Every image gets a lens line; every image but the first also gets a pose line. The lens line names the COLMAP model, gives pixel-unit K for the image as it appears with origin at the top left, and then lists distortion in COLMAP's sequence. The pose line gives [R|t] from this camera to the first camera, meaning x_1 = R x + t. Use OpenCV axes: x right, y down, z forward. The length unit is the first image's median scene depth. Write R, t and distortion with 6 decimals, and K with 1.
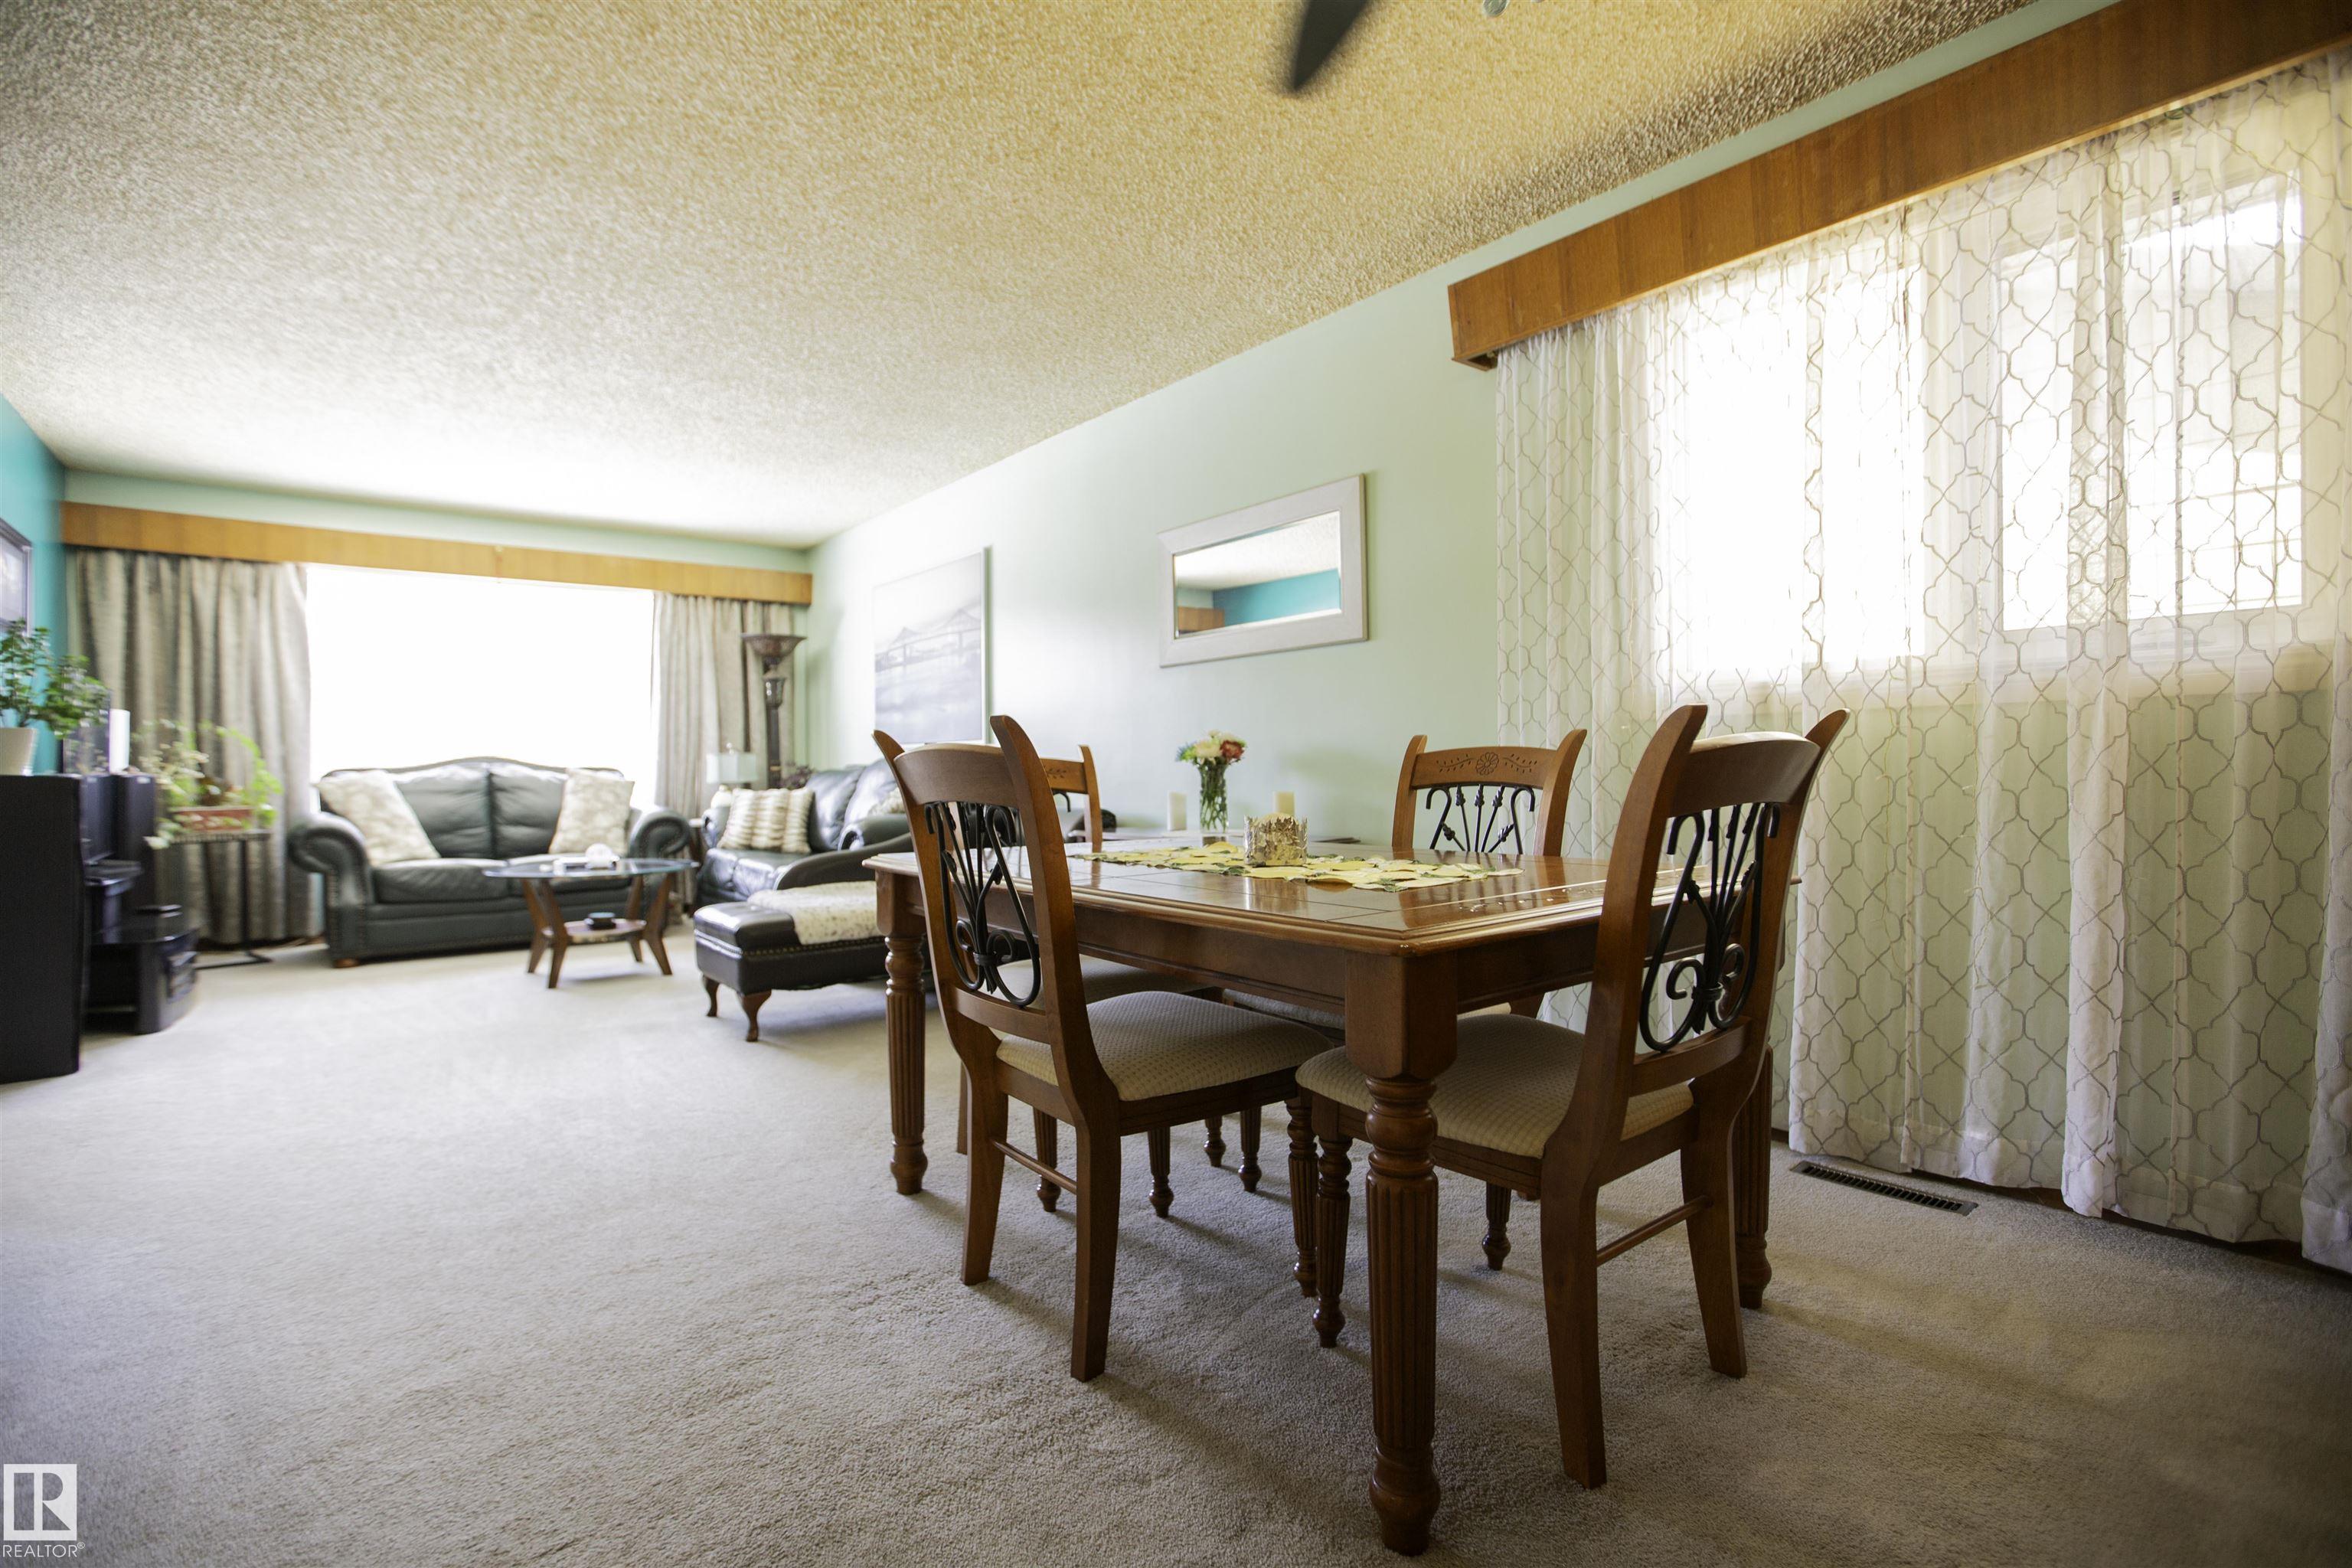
lens RADIAL K [[1082.3, 0, 1166.2], [0, 1082.3, 792.7], [0, 0, 1]] dist [-0.055865, 0.018988]
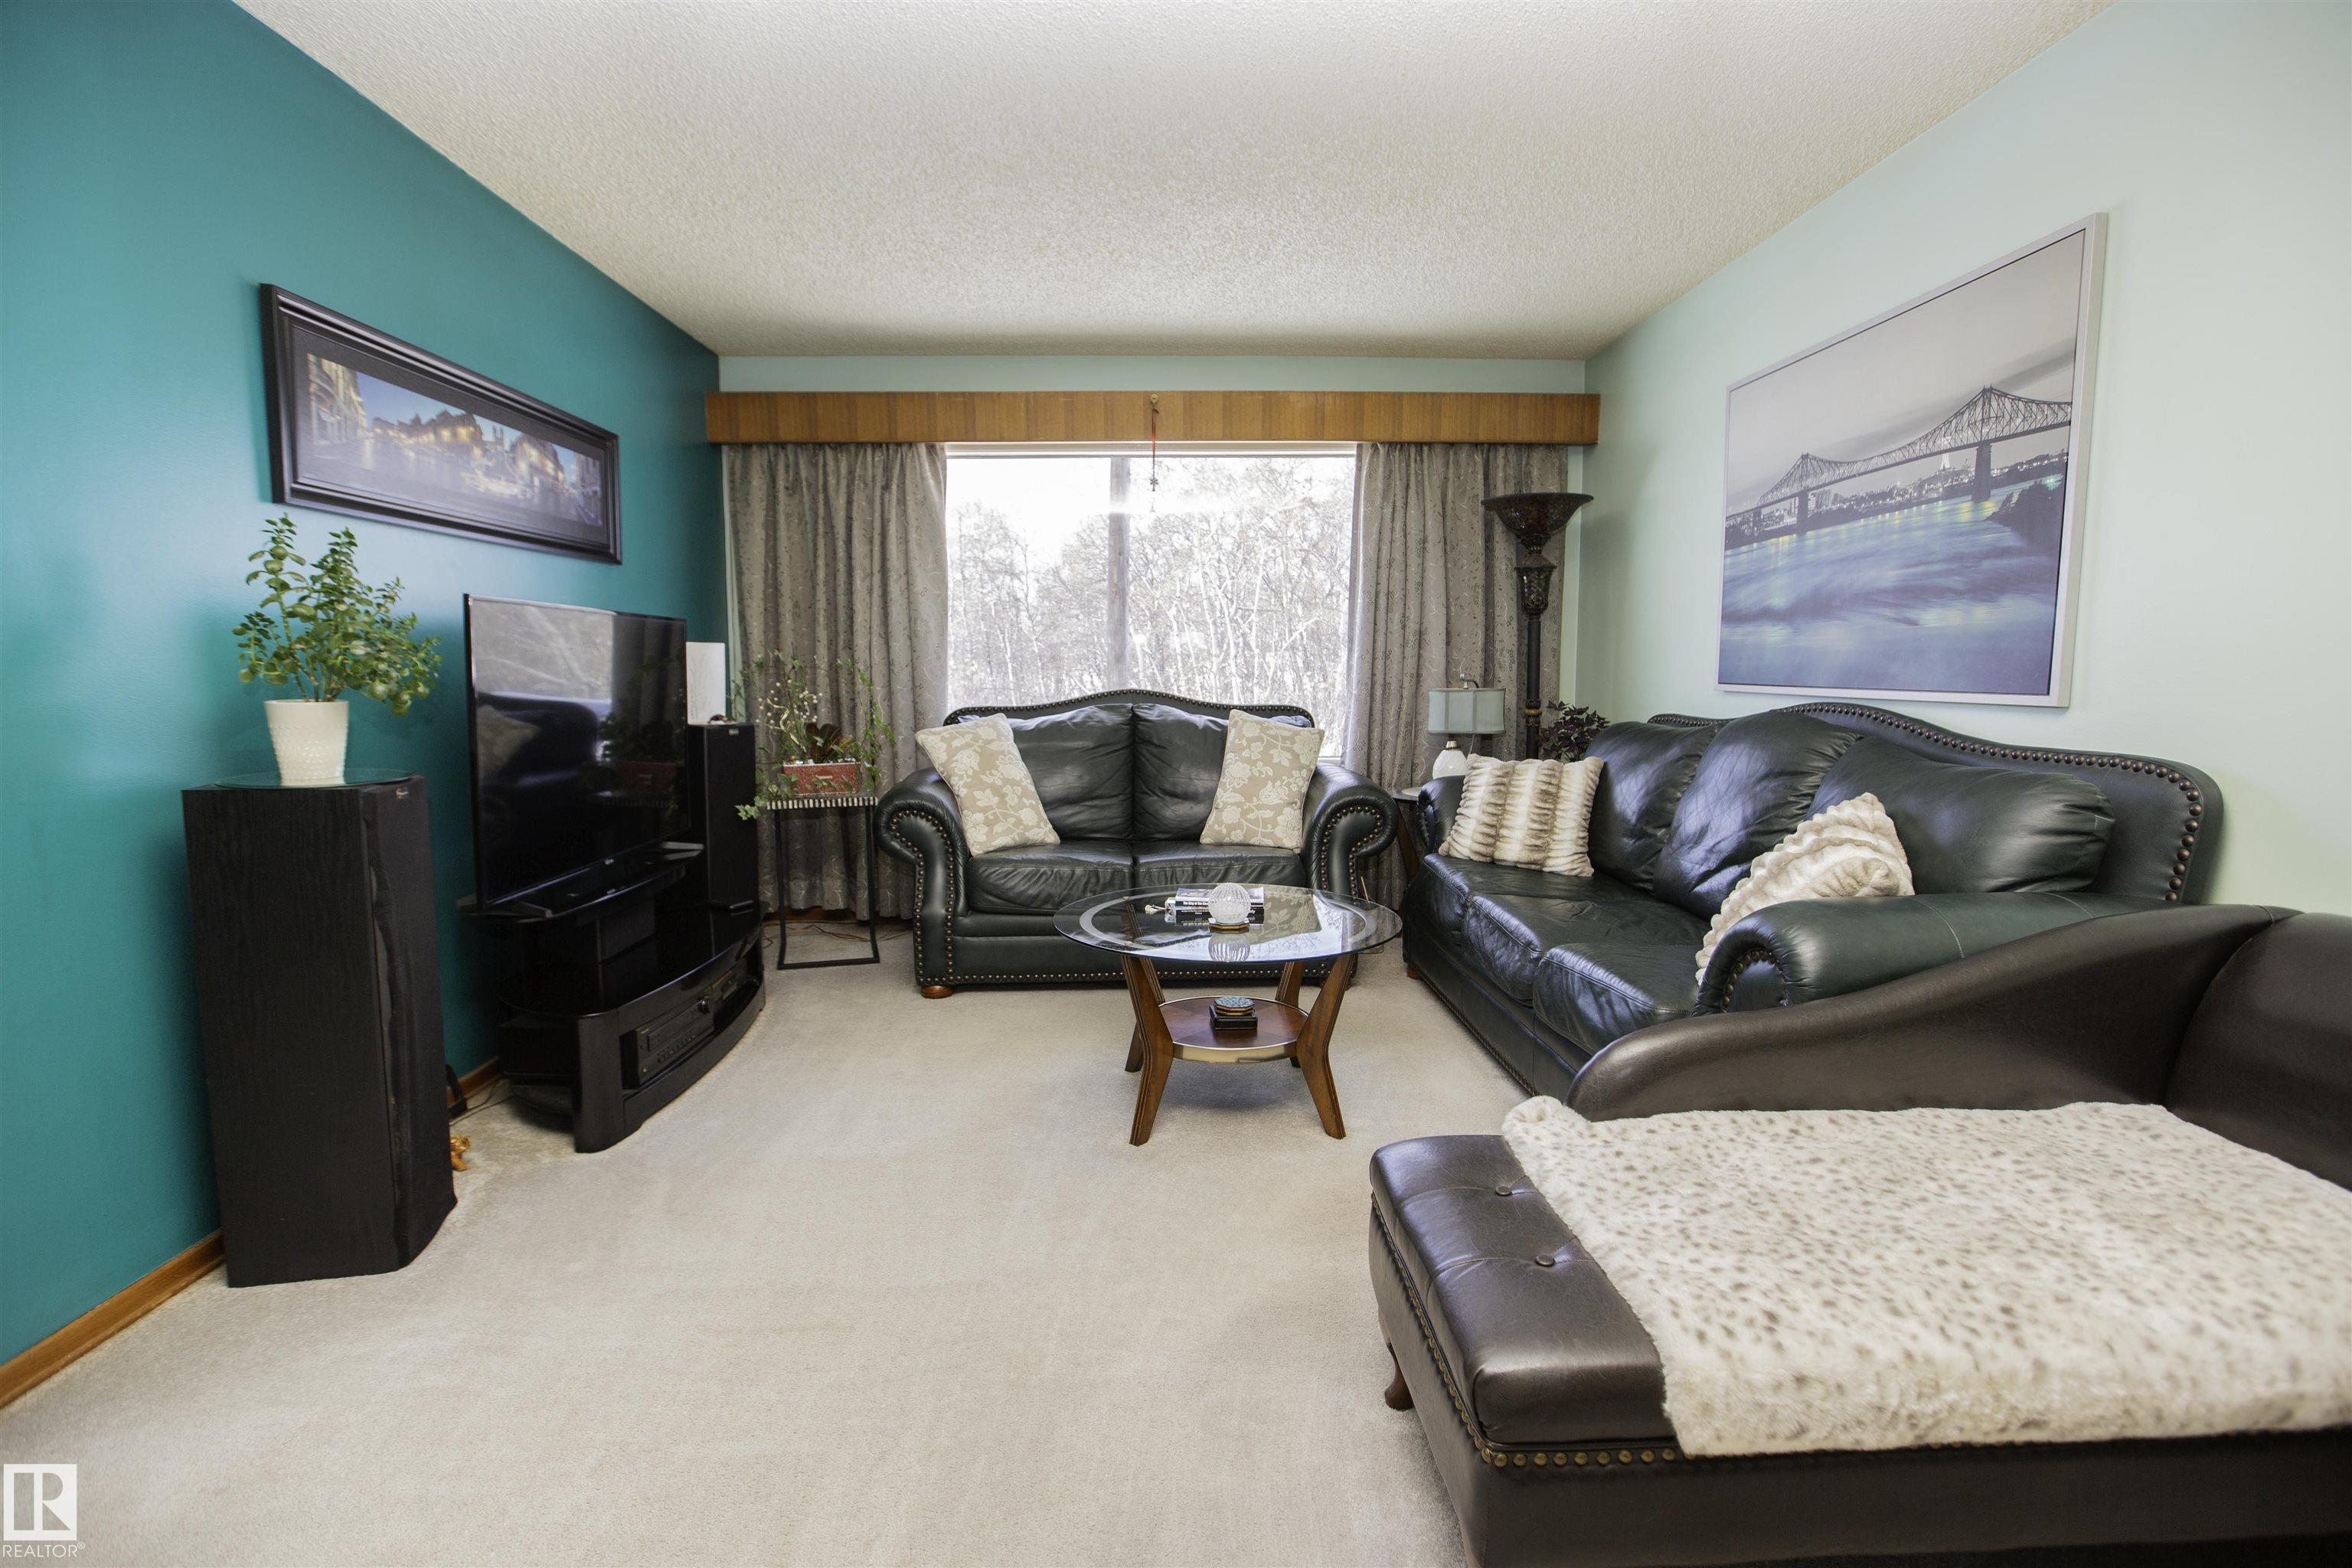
lens RADIAL K [[1050.7, 0, 1200.5], [0, 1050.7, 813.7], [0, 0, 1]] dist [-0.080453, 0.030234]
pose [[0.814316, 0.087293, -0.573820, -0.188622], [-0.016992, 0.991788, 0.126762, -0.043133], [0.580173, -0.093474, 0.809112, 0.442476]]
